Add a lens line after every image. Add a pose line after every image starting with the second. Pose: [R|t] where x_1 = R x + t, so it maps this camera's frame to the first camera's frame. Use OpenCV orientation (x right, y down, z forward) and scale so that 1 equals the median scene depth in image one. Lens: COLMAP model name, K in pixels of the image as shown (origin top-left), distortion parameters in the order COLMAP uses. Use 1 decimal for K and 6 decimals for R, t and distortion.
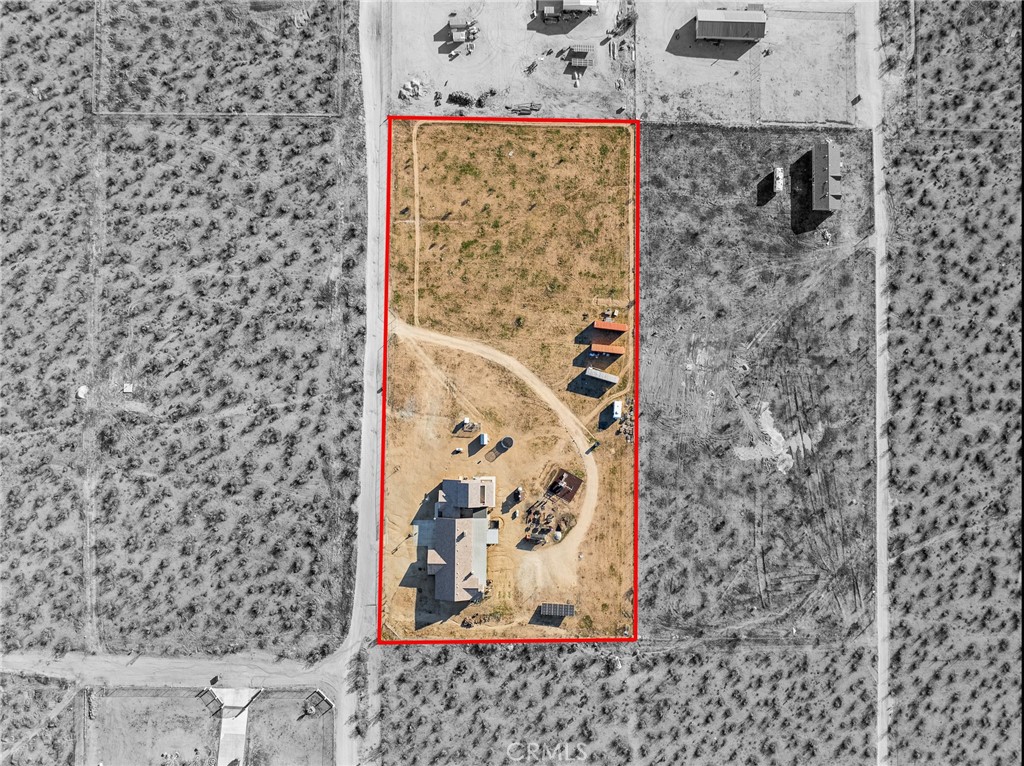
lens RADIAL K [[733.1, 0, 516.8], [0, 733.1, 384.9], [0, 0, 1]] dist [-0.034637, 0.000115]
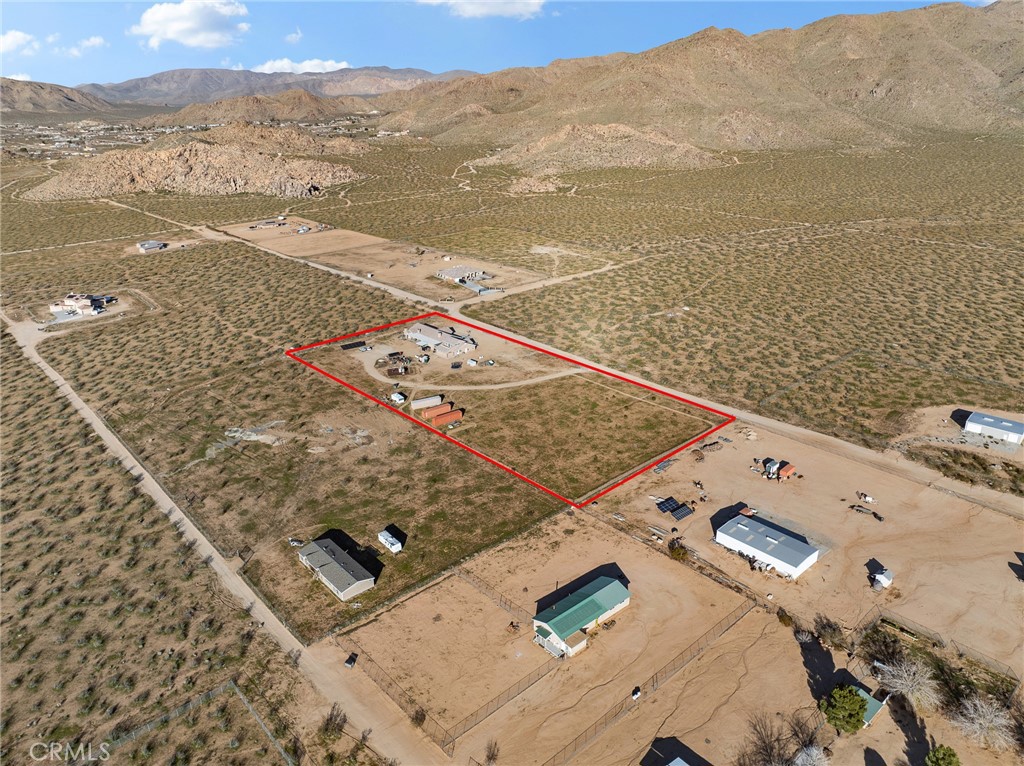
lens RADIAL K [[733.1, 0, 516.8], [0, 733.1, 384.9], [0, 0, 1]] dist [-0.034637, 0.000115]
pose [[-0.735140, 0.243450, -0.632694, 0.712027], [-0.677844, -0.250377, 0.691259, -0.868771], [0.009875, 0.937040, 0.349083, 0.579475]]
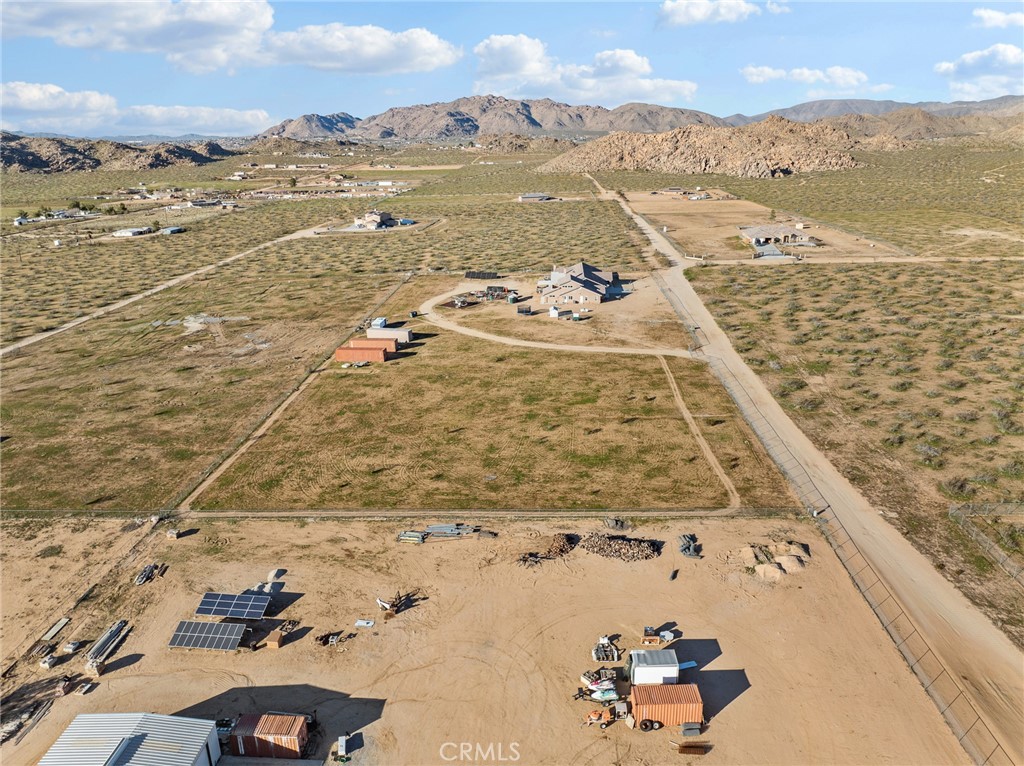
lens RADIAL K [[733.1, 0, 516.8], [0, 733.1, 384.9], [0, 0, 1]] dist [-0.034637, 0.000115]
pose [[-0.998915, -0.010724, 0.045330, -0.040995], [0.046445, -0.303626, 0.951659, -0.699949], [0.003558, 0.952731, 0.303795, 0.822294]]
